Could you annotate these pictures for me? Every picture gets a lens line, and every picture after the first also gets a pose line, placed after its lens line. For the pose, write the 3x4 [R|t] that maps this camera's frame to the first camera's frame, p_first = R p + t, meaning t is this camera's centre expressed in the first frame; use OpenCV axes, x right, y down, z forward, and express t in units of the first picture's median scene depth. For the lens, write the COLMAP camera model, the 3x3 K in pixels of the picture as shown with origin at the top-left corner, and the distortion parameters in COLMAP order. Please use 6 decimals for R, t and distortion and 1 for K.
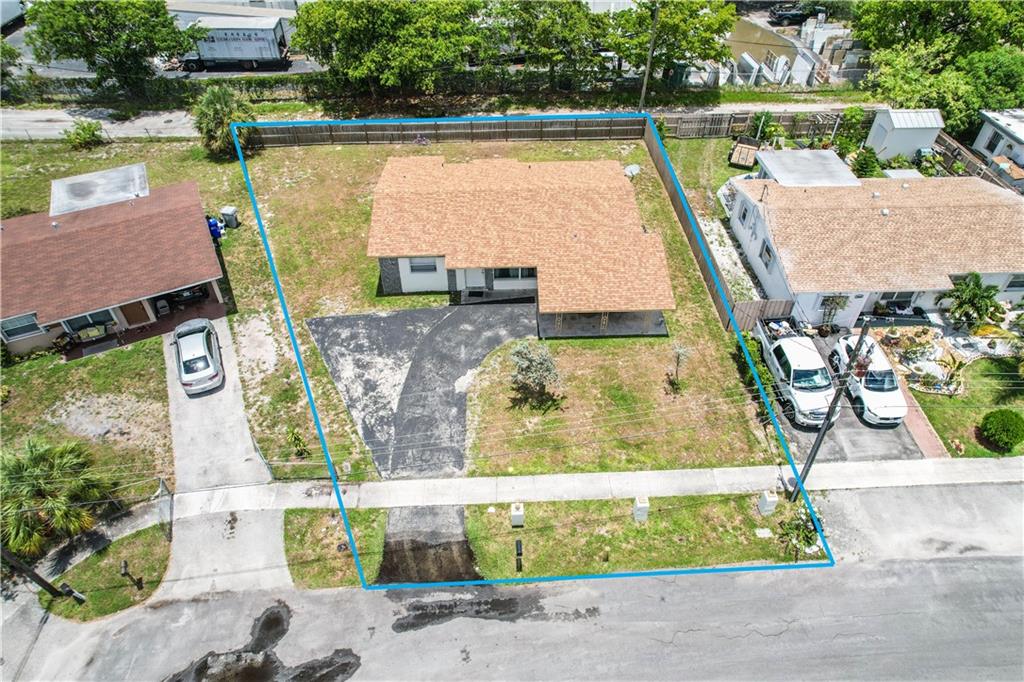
lens RADIAL K [[650.1, 0, 508.5], [0, 650.1, 339.2], [0, 0, 1]] dist [-0.050687, 0.034421]
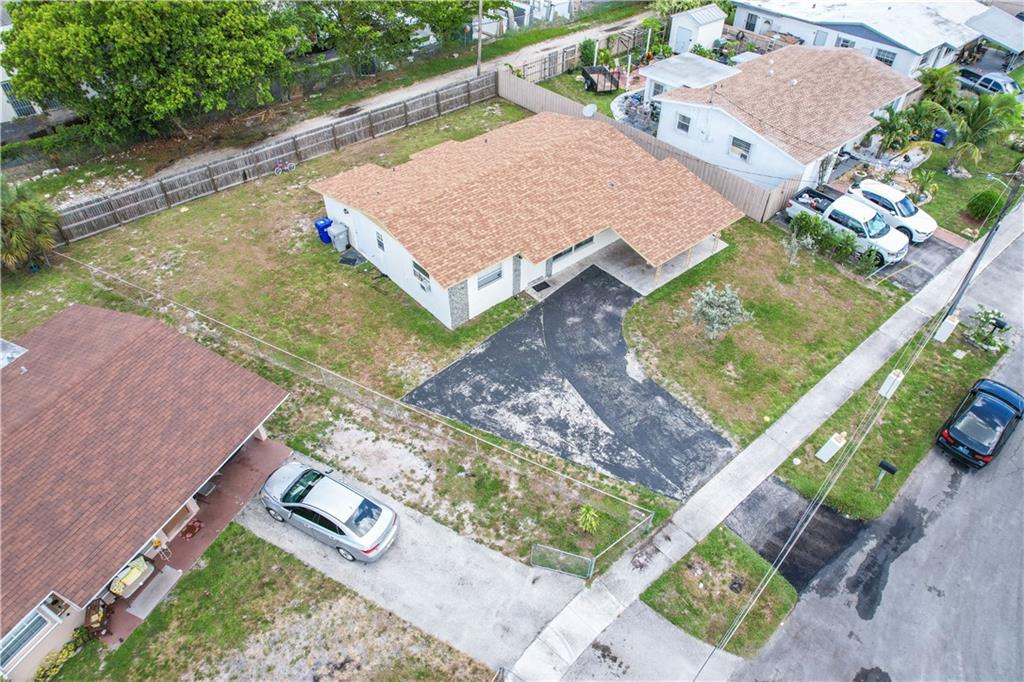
lens RADIAL K [[650.1, 0, 510.5], [0, 650.1, 343.9], [0, 0, 1]] dist [-0.050687, 0.034421]
pose [[0.786072, -0.418658, 0.454771, -0.599671], [0.415309, 0.902624, 0.113085, -0.137139], [-0.457831, 0.099978, 0.883400, 0.317372]]
